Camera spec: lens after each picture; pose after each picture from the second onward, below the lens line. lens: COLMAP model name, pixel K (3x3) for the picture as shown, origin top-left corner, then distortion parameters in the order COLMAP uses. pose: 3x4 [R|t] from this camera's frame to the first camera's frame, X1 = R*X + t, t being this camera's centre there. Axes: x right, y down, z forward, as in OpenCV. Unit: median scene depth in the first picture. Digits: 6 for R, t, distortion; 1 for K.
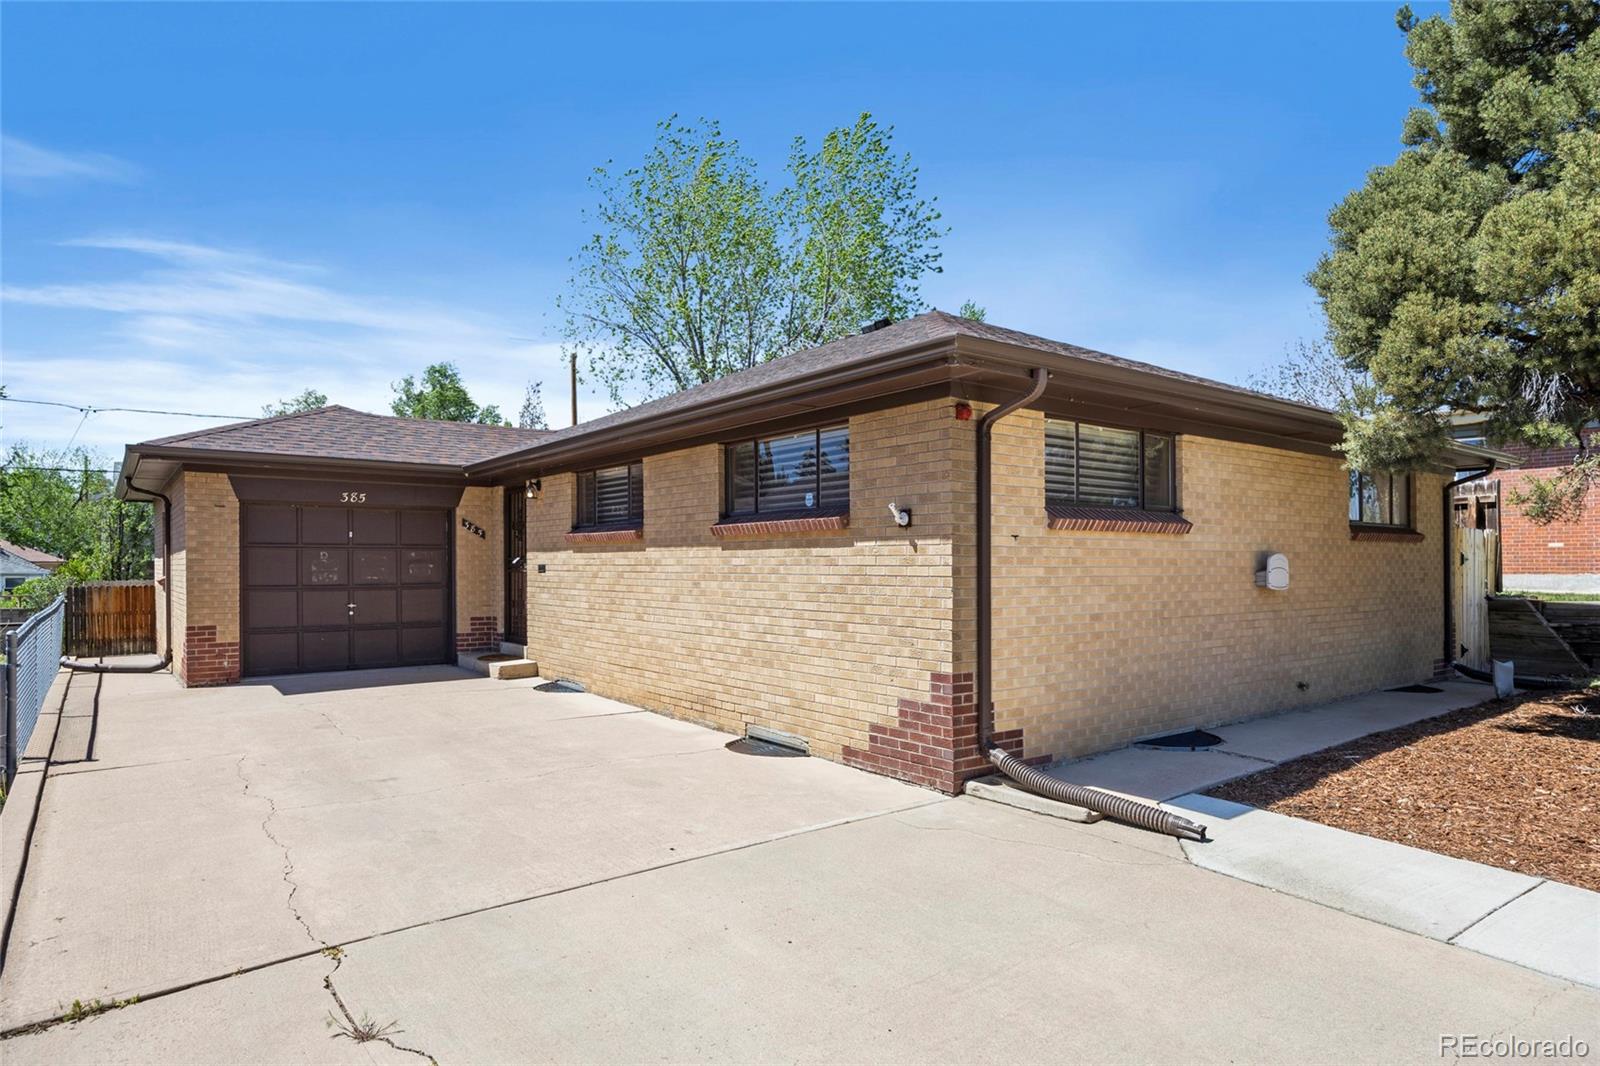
lens RADIAL K [[917.1, 0, 800.0], [0, 917.1, 533.0], [0, 0, 1]] dist [0.004112, 0.000678]
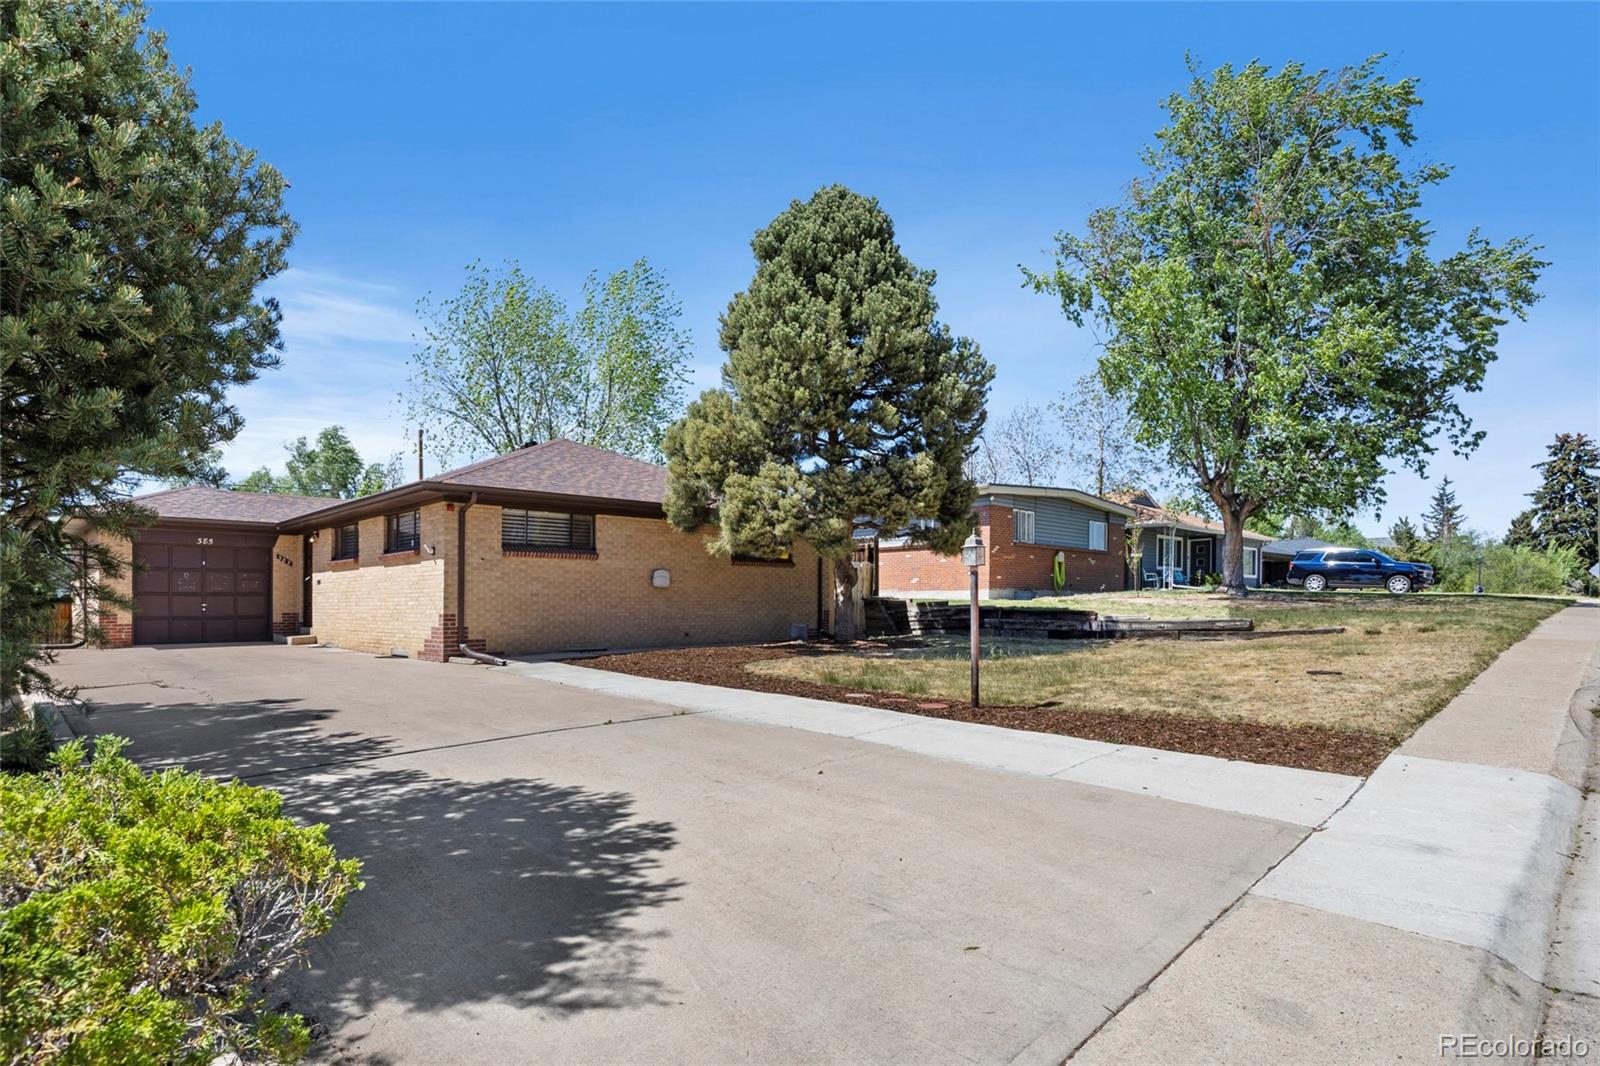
lens RADIAL K [[829.6, 0, 795.5], [0, 829.6, 572.9], [0, 0, 1]] dist [-0.001471, -0.000350]
pose [[0.992520, 0.001243, 0.122074, 0.540484], [-0.000695, 0.999989, -0.004531, 0.034470], [-0.122078, 0.004412, 0.992511, -0.863256]]
